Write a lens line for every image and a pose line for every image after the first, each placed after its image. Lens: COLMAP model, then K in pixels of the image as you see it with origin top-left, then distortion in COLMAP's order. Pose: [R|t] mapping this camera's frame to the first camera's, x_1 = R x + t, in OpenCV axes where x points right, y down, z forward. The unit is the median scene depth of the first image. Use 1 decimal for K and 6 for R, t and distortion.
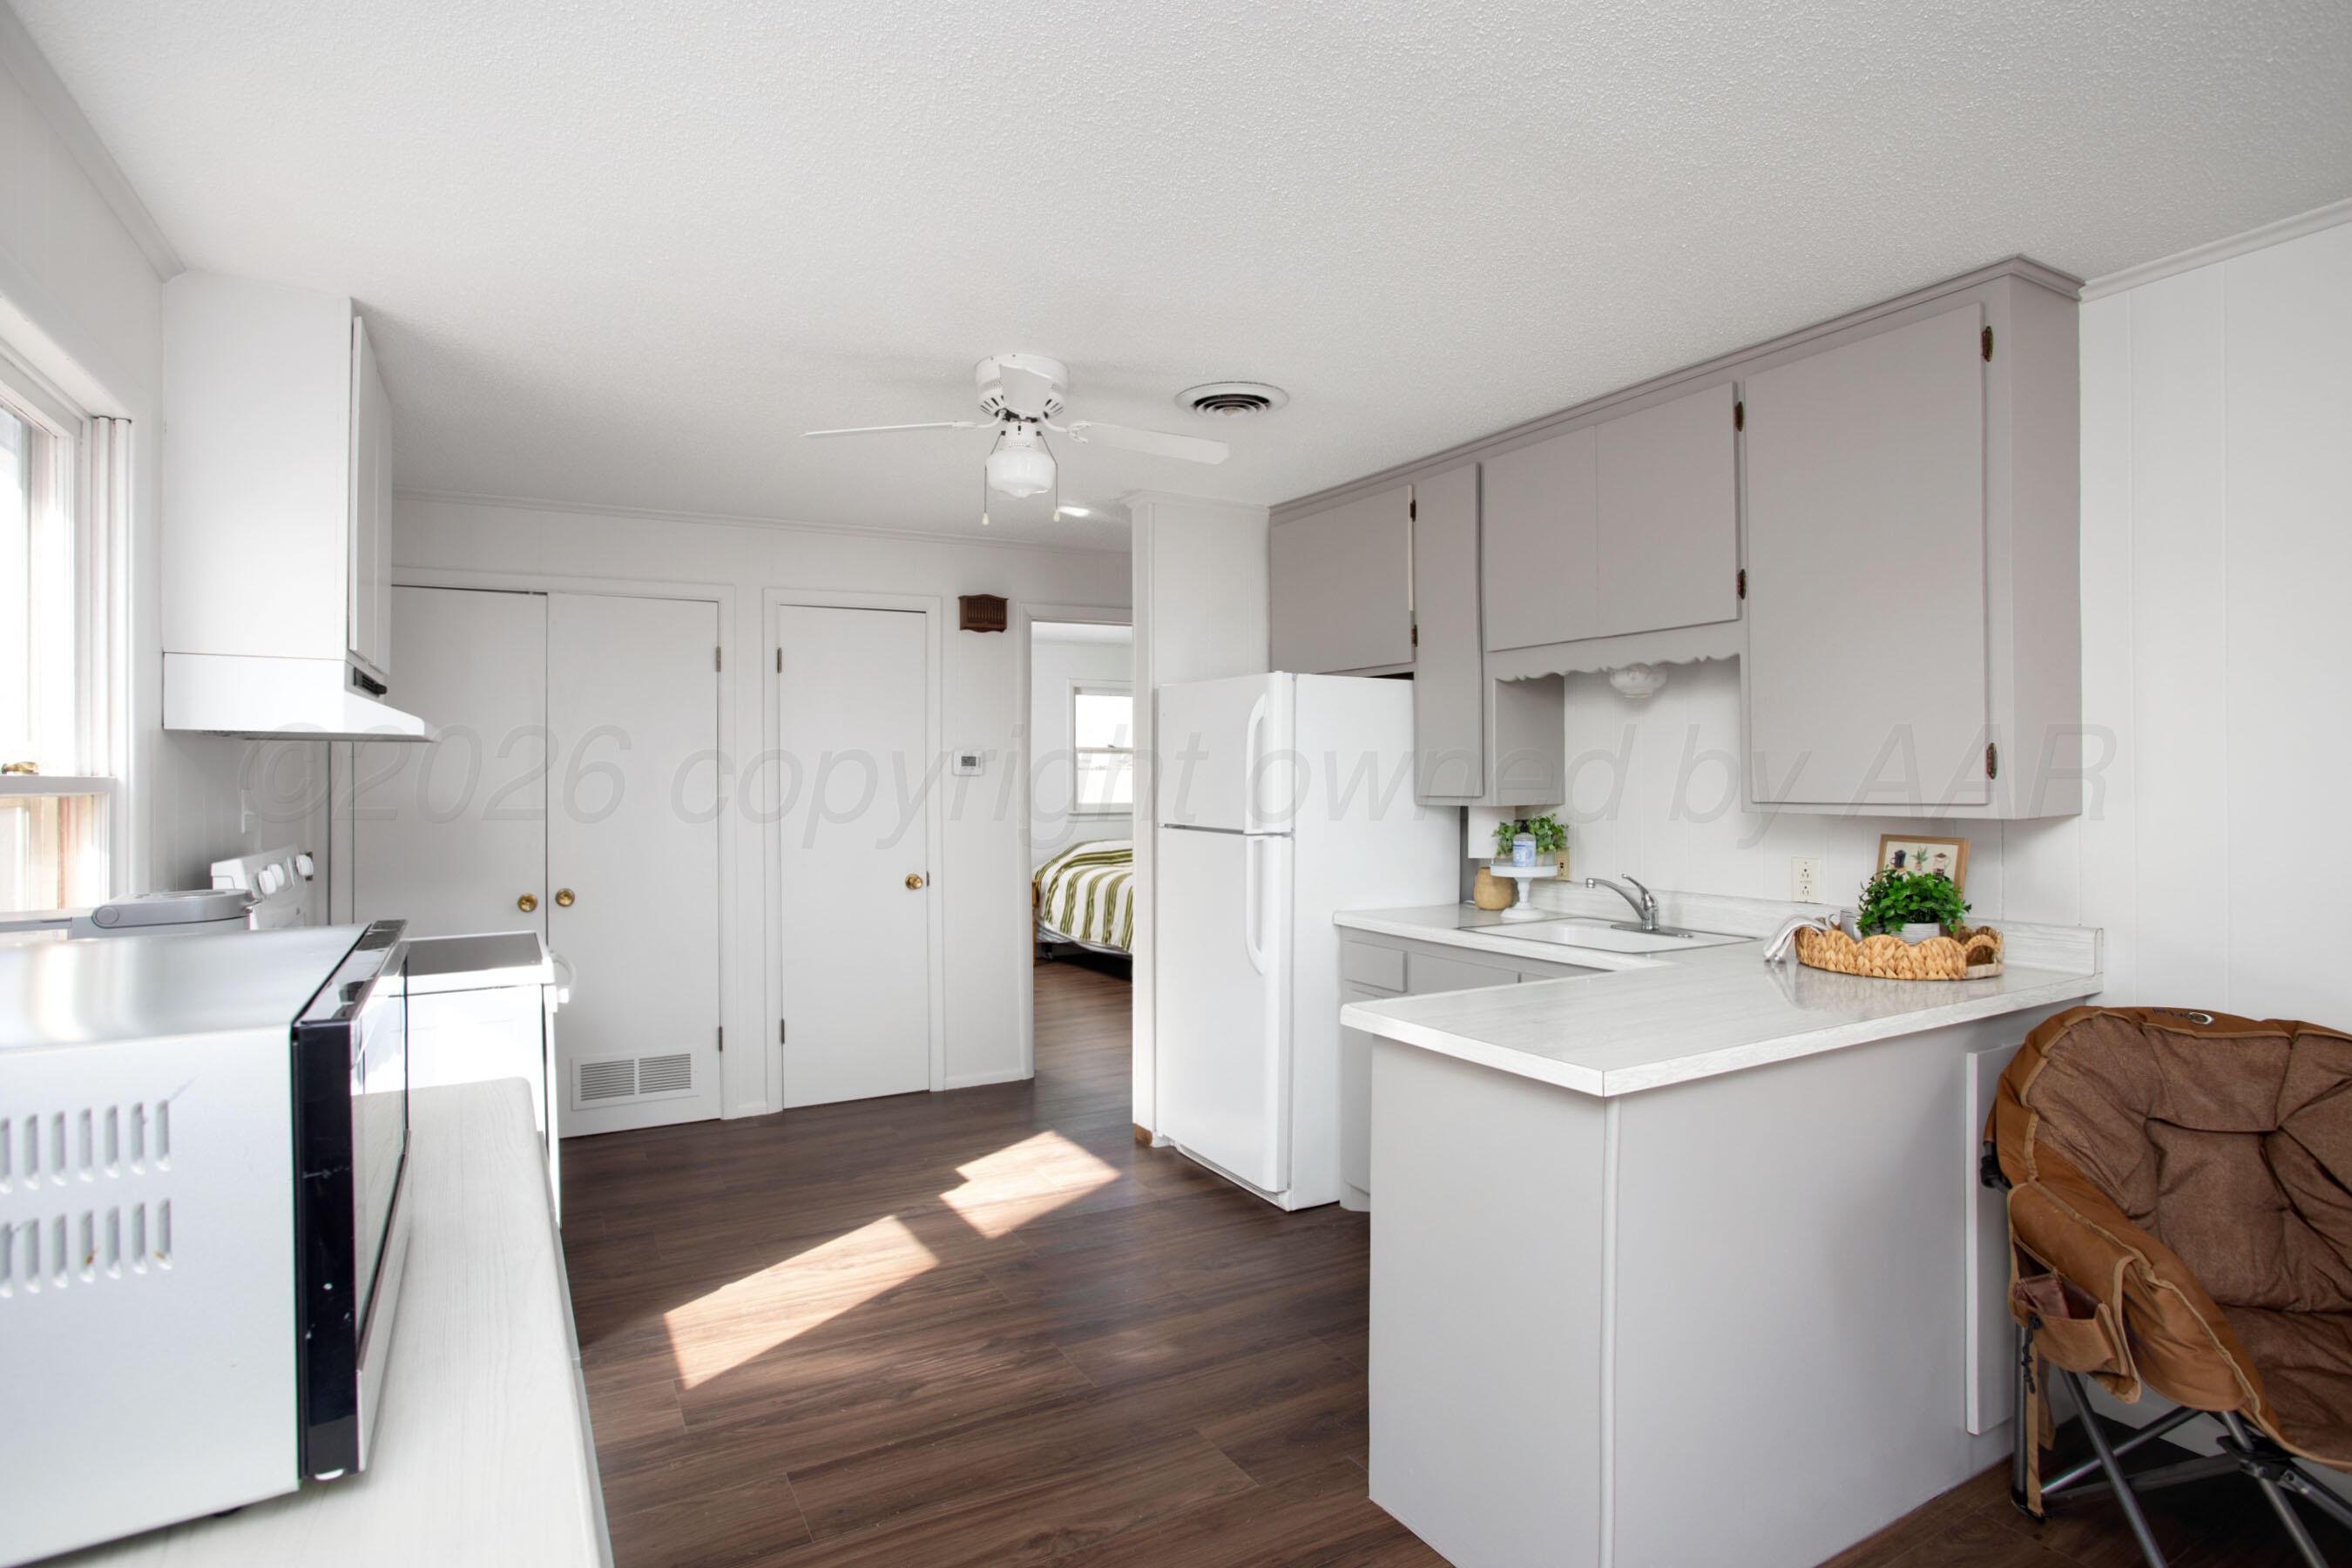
lens RADIAL K [[1165.1, 0, 1176.3], [0, 1165.1, 786.8], [0, 0, 1]] dist [-0.034833, 0.003725]
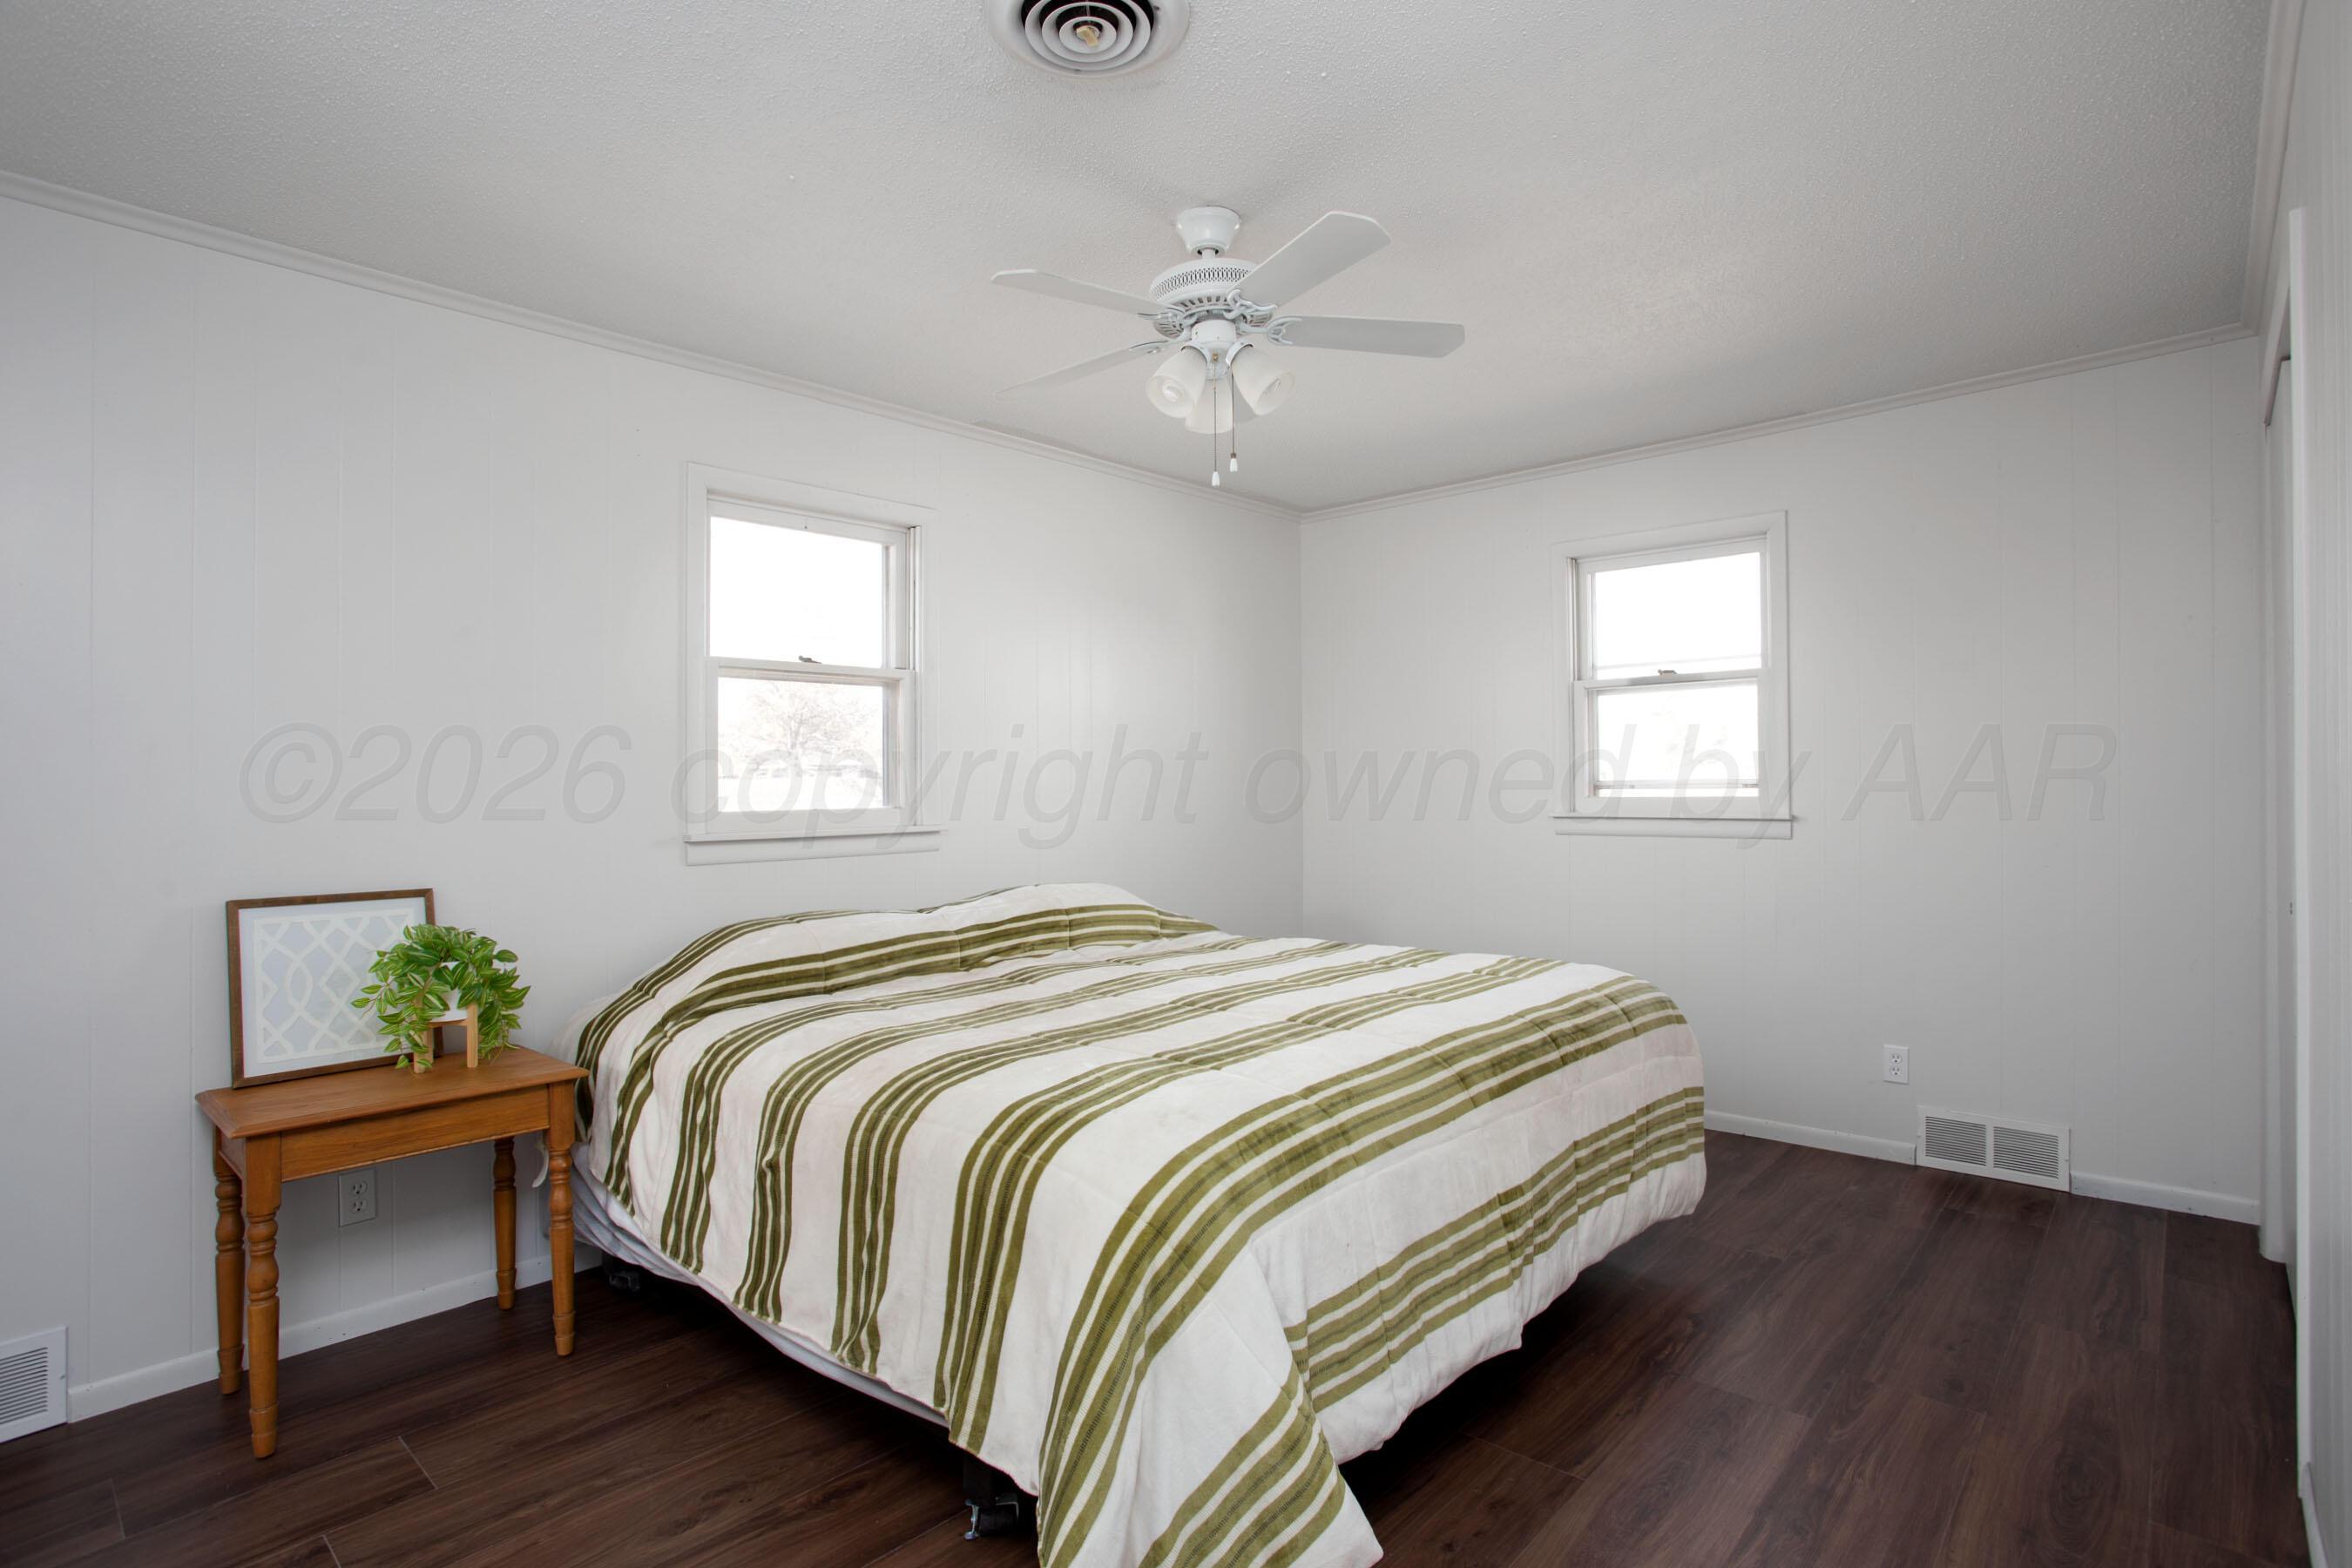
lens RADIAL K [[1165.1, 0, 1174.4], [0, 1165.1, 776.9], [0, 0, 1]] dist [-0.034833, 0.003725]
pose [[0.953196, 0.008454, 0.302236, -0.064347], [-0.006878, 0.999957, -0.006276, 0.007884], [-0.302276, 0.003904, 0.953213, 0.676879]]
